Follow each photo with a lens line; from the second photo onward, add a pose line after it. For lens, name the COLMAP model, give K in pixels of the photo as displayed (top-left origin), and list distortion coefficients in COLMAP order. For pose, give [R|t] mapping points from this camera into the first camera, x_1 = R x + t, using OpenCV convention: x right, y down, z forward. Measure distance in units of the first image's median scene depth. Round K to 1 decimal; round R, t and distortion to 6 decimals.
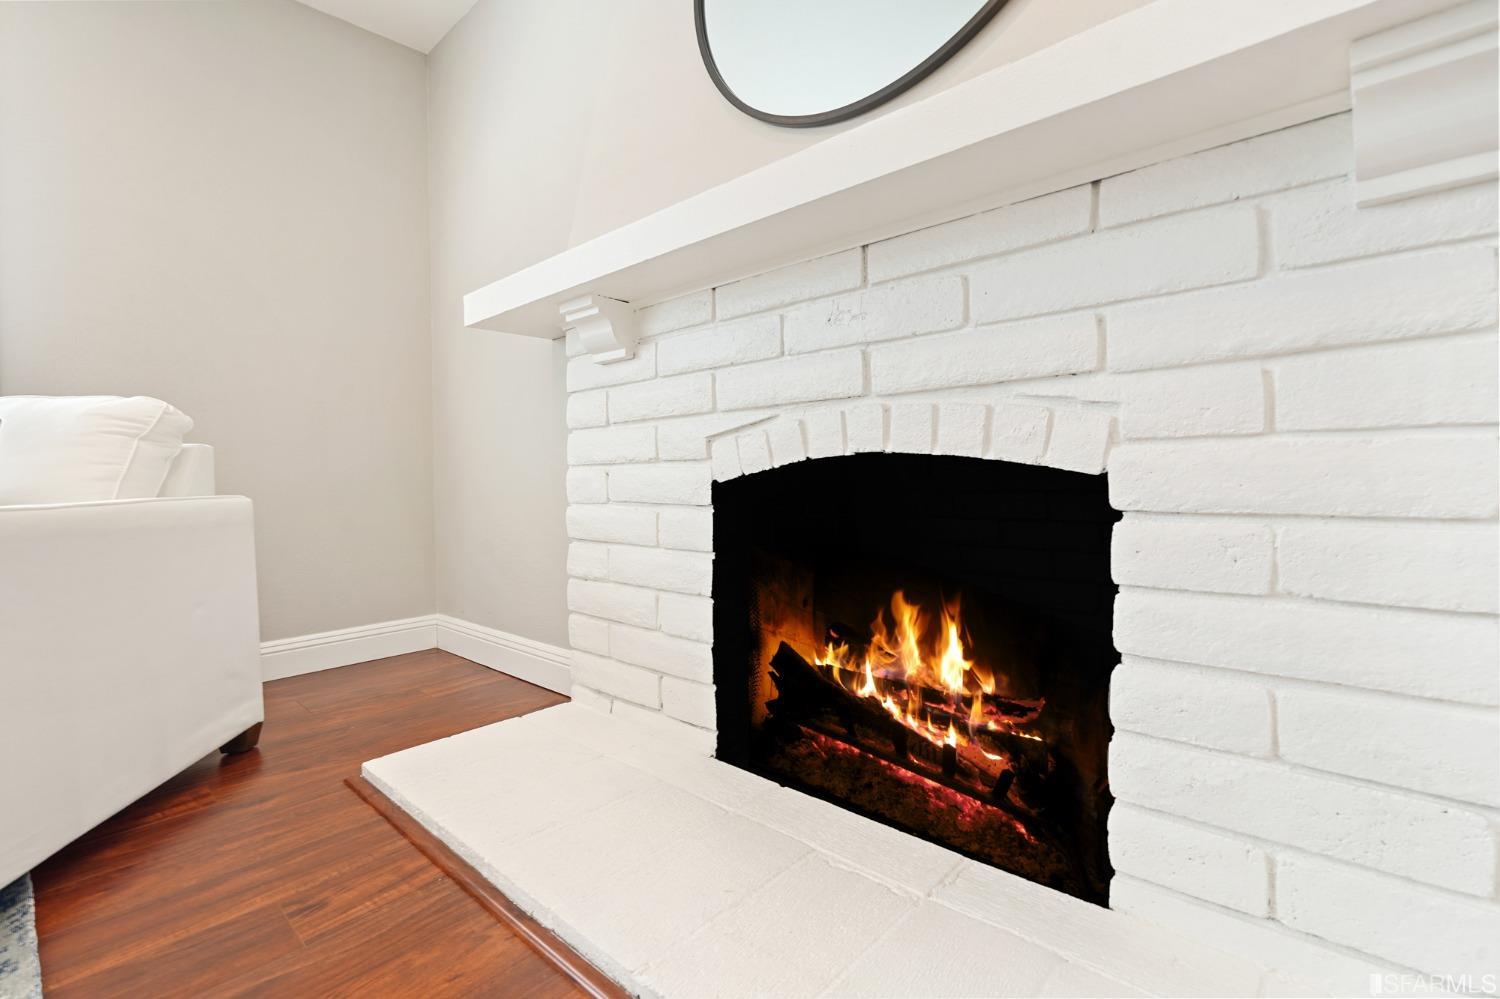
lens RADIAL K [[682.0, 0, 747.0], [0, 682.0, 469.3], [0, 0, 1]] dist [0.000402, 0.000278]
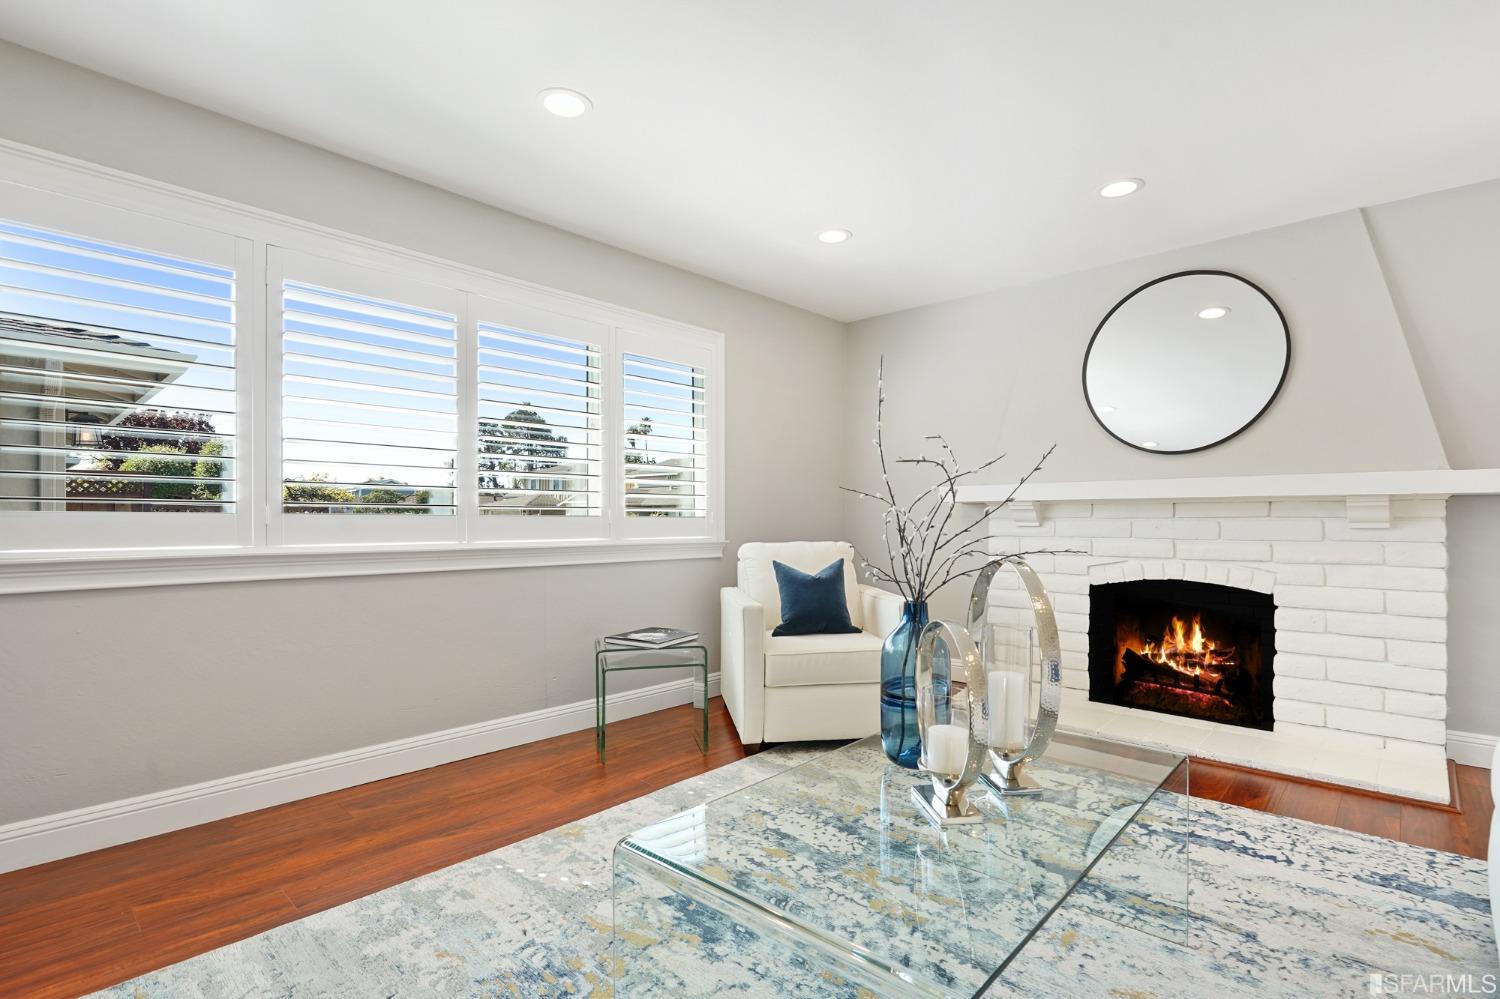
lens RADIAL K [[706.6, 0, 750.0], [0, 706.6, 499.5], [0, 0, 1]] dist [0.000651, 0.000410]
pose [[0.999567, 0.026545, -0.012723, -1.878235], [-0.026909, 0.999207, -0.029358, -0.271043], [0.011934, 0.029688, 0.999488, -2.337107]]
